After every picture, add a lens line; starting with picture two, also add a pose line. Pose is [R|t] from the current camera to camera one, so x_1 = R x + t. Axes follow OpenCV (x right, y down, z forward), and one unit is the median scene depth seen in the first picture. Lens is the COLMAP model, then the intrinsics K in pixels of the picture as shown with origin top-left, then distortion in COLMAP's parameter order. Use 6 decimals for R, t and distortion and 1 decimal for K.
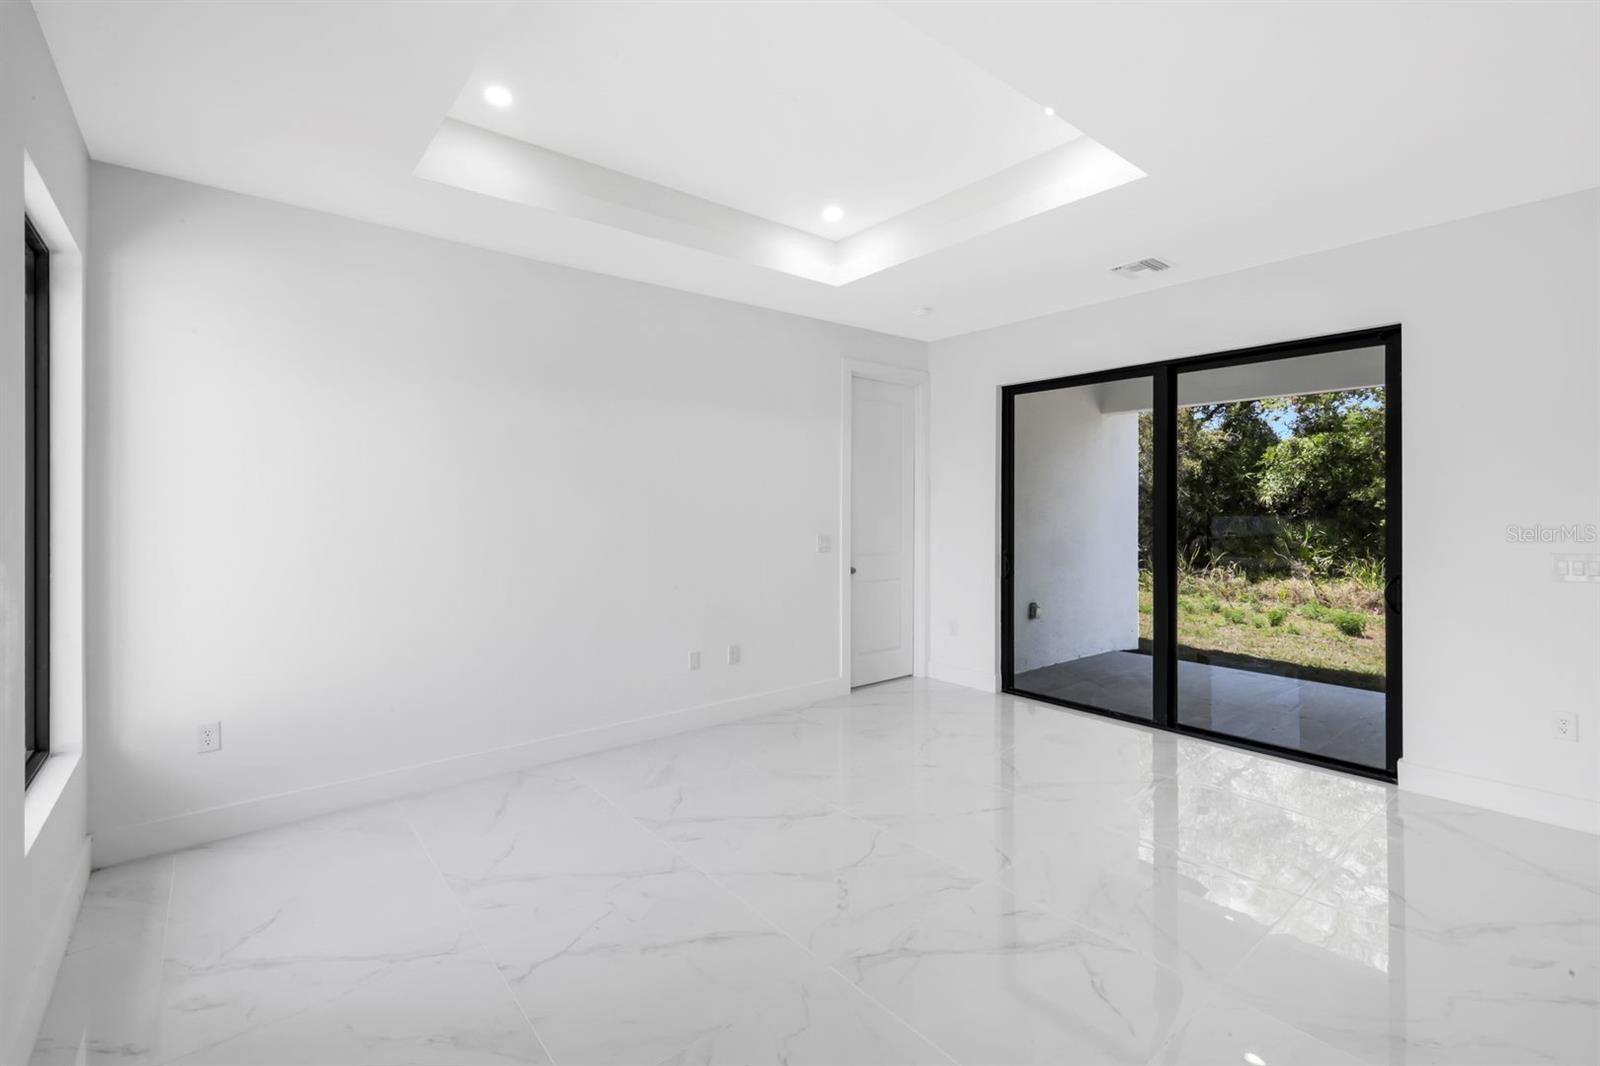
lens RADIAL K [[700.9, 0, 797.8], [0, 700.9, 509.3], [0, 0, 1]] dist [-0.000765, -0.000121]
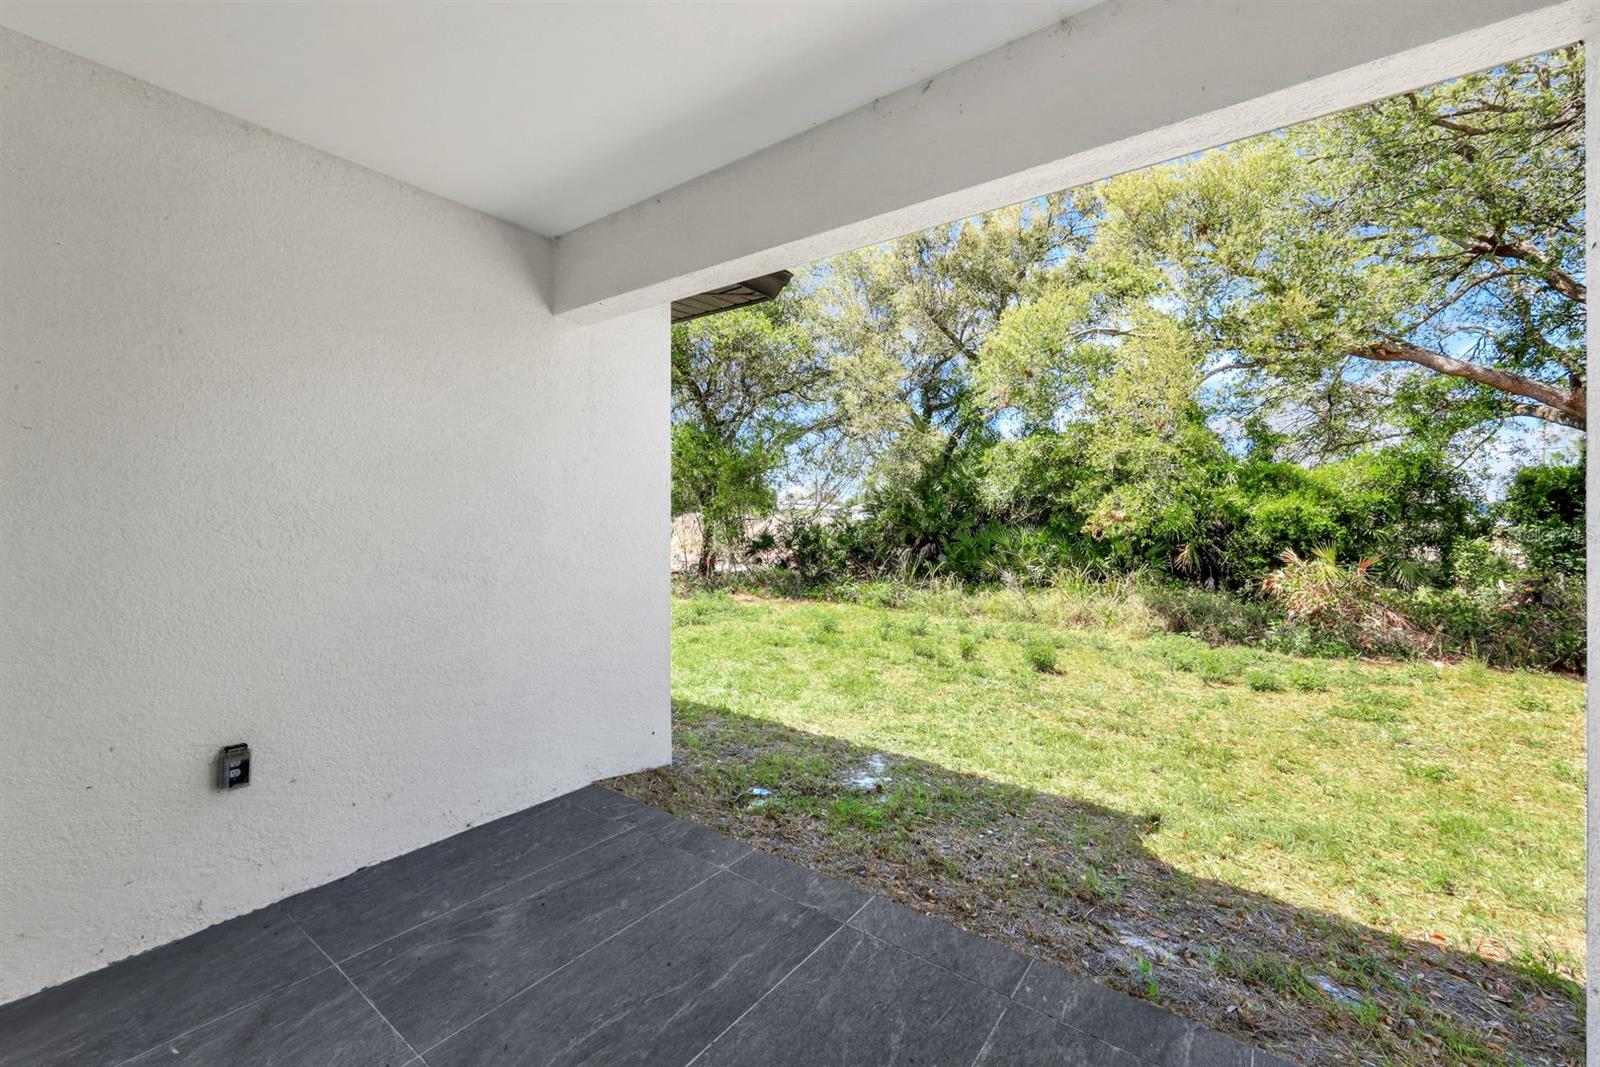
lens RADIAL K [[654.4, 0, 794.1], [0, 654.4, 516.6], [0, 0, 1]] dist [0.000370, -0.000071]
pose [[0.968491, 0.000874, 0.249047, 0.211664], [-0.000372, 0.999998, -0.002062, 0.003595], [-0.249048, 0.001904, 0.968489, 0.221906]]
